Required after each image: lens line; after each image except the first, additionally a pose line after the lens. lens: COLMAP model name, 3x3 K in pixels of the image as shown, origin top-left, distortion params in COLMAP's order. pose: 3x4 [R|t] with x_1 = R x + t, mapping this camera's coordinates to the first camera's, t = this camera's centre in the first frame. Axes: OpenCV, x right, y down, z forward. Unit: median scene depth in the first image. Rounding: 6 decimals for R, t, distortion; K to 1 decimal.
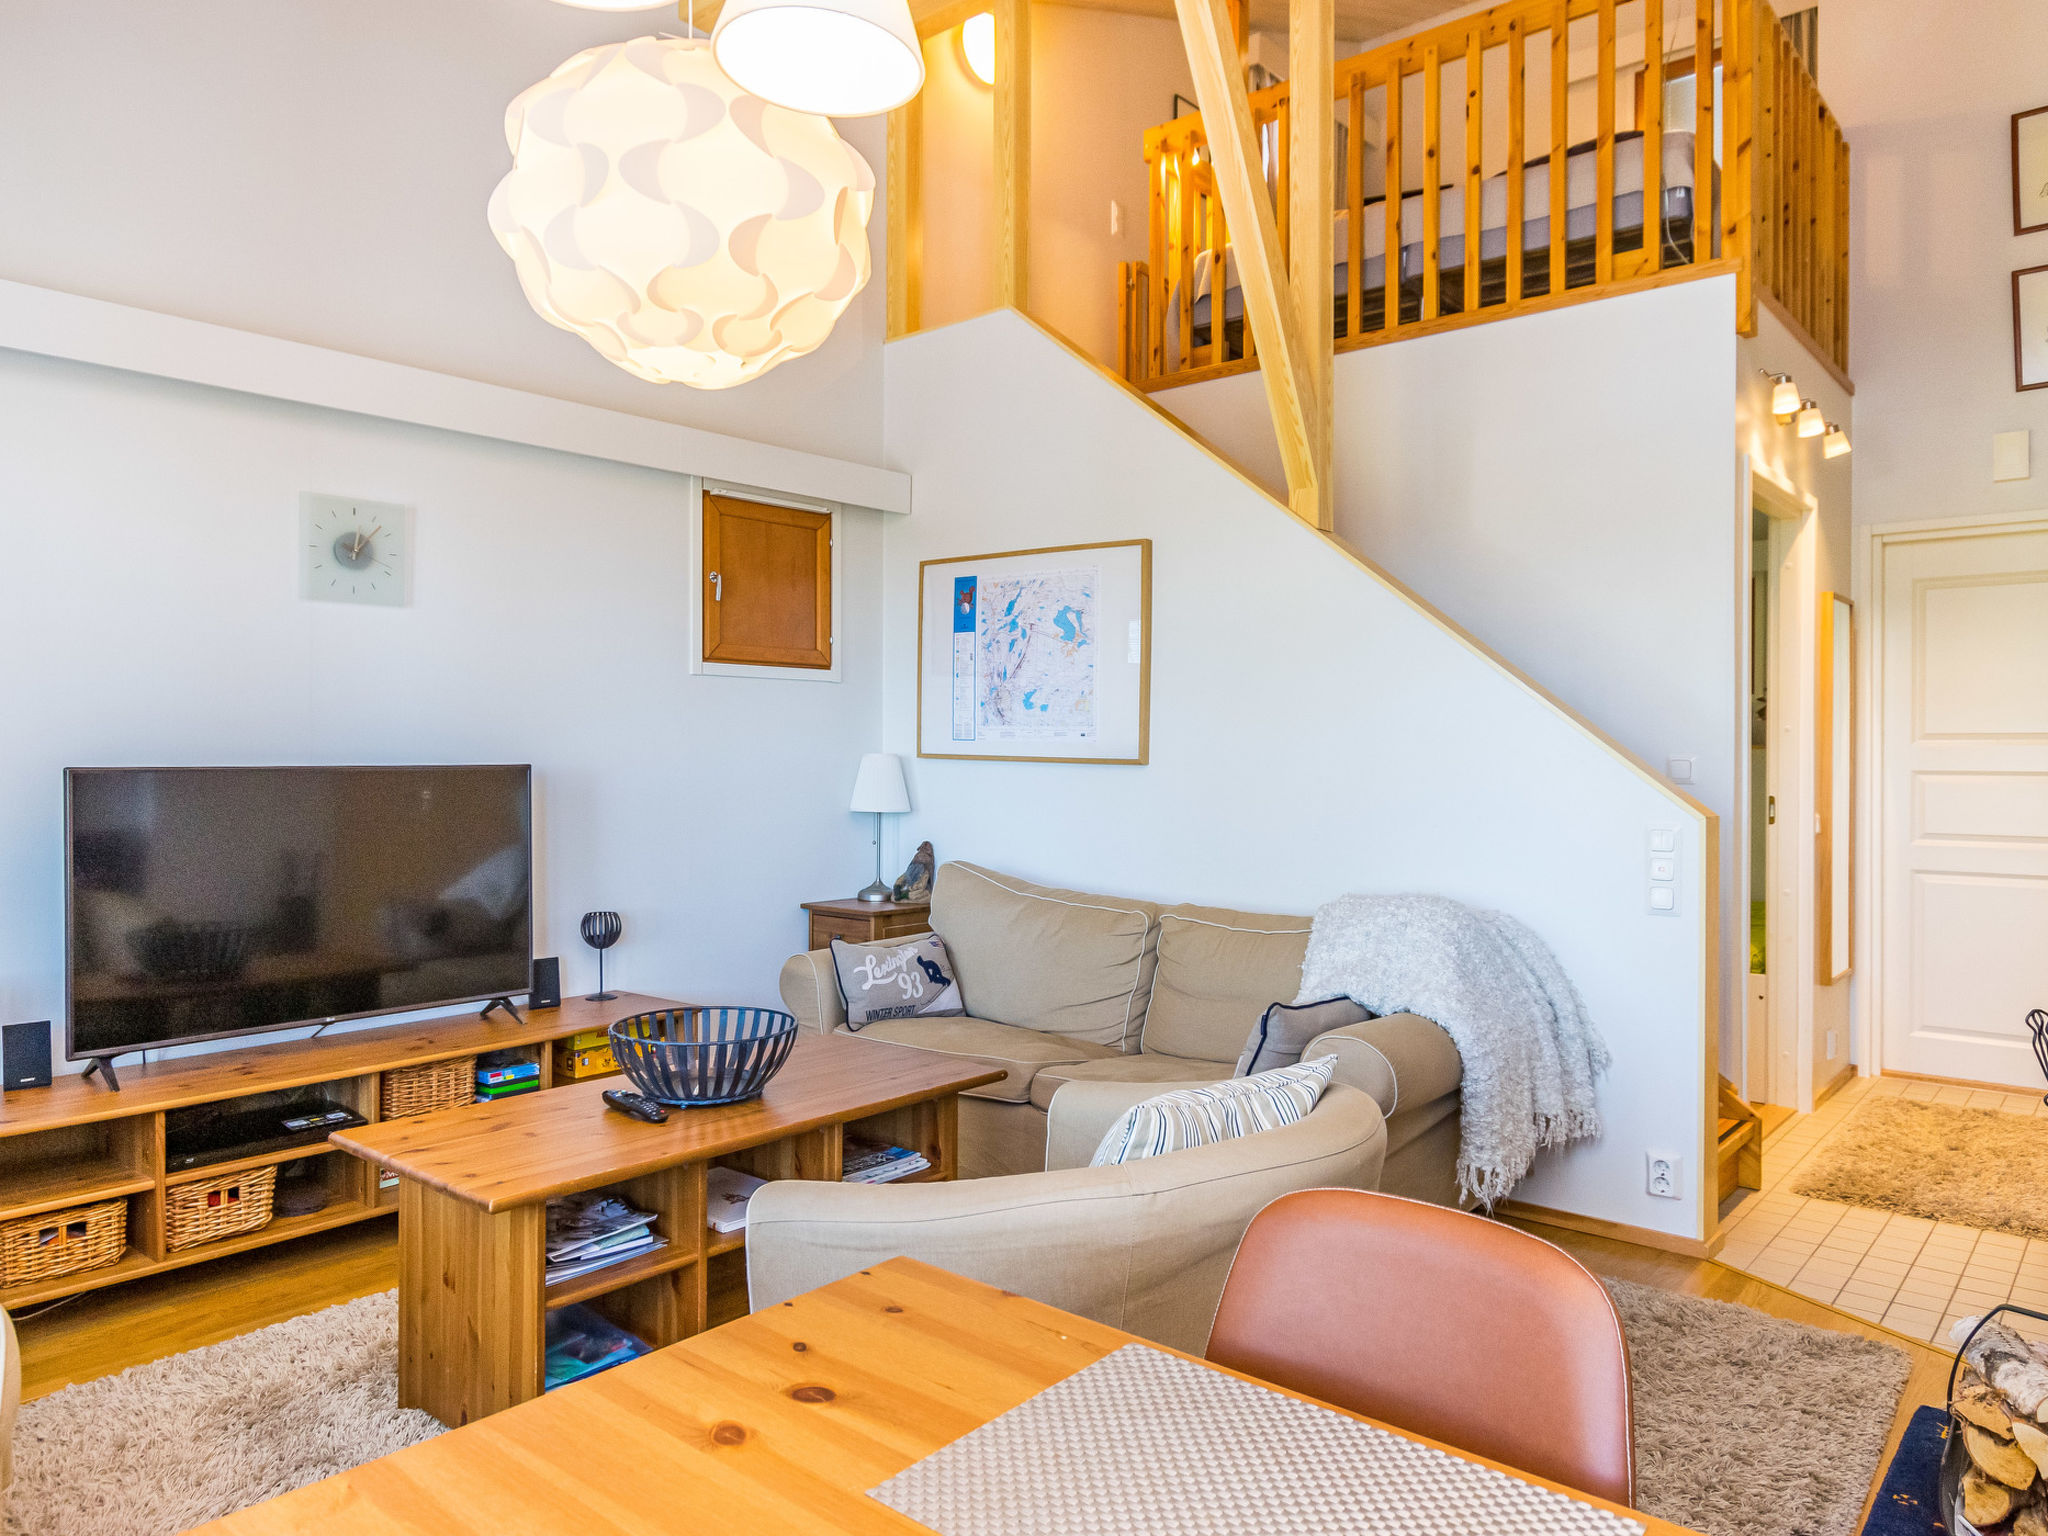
lens RADIAL K [[1373.3, 0, 1009.6], [0, 1373.3, 767.2], [0, 0, 1]] dist [-0.005713, -0.002186]
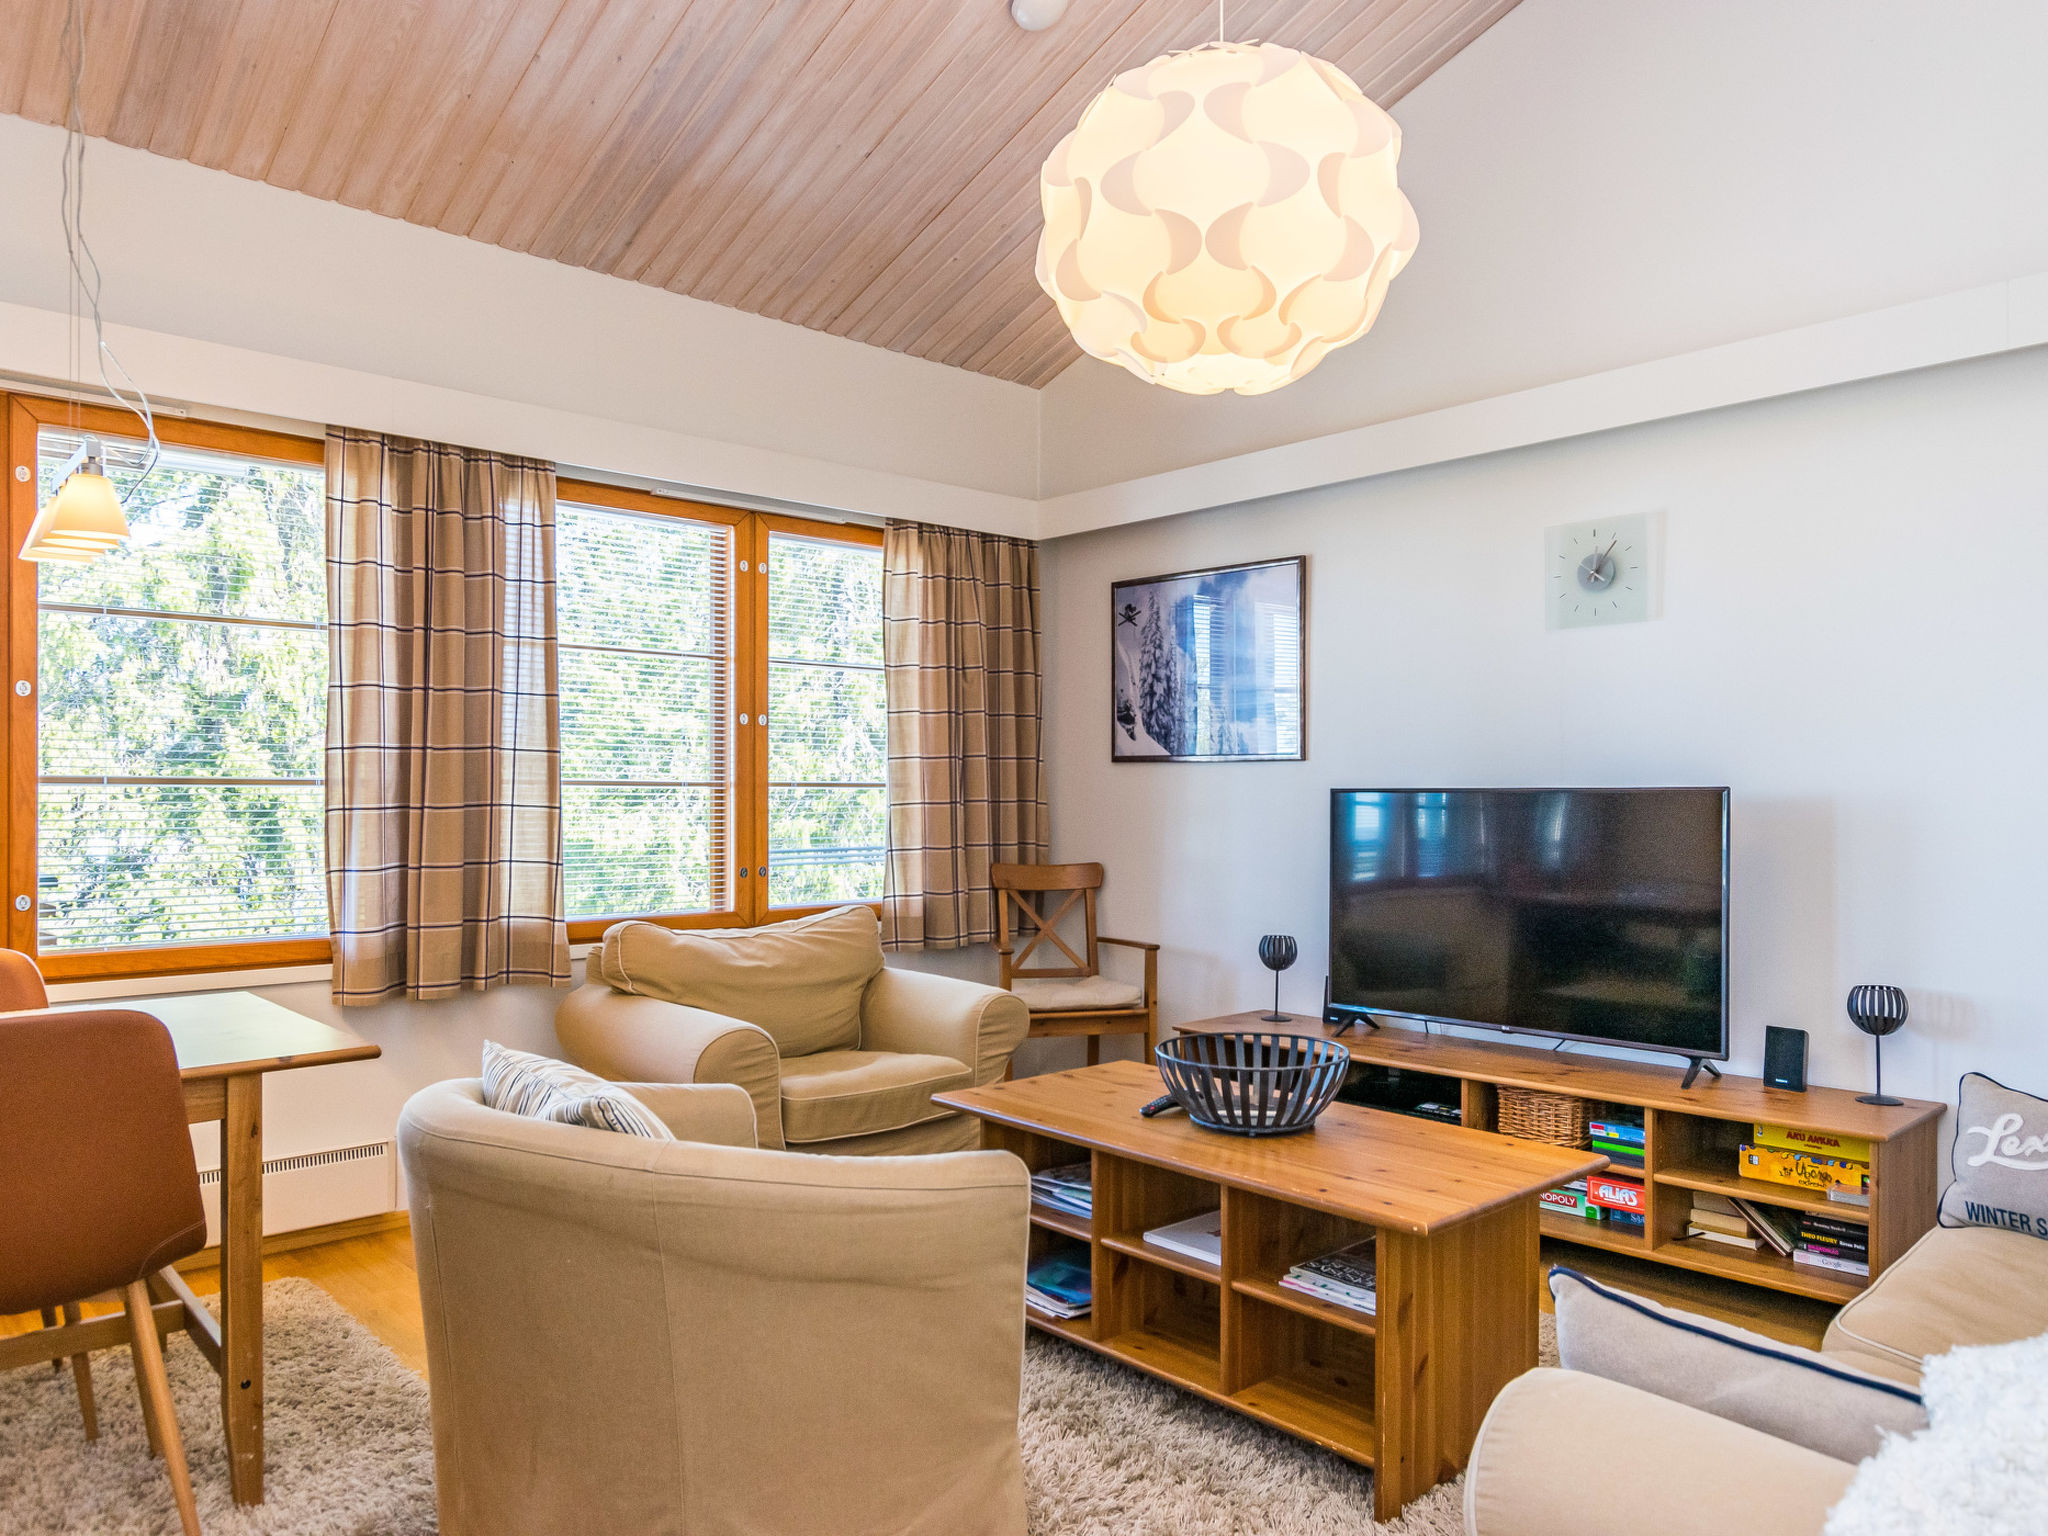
lens RADIAL K [[1373.3, 0, 1017.4], [0, 1373.3, 781.7], [0, 0, 1]] dist [-0.005713, -0.002186]
pose [[-0.114126, -0.009163, -0.993424, 0.547039], [-0.010249, 0.999915, -0.008045, 0.006154], [0.993413, 0.009263, -0.114210, 0.684128]]
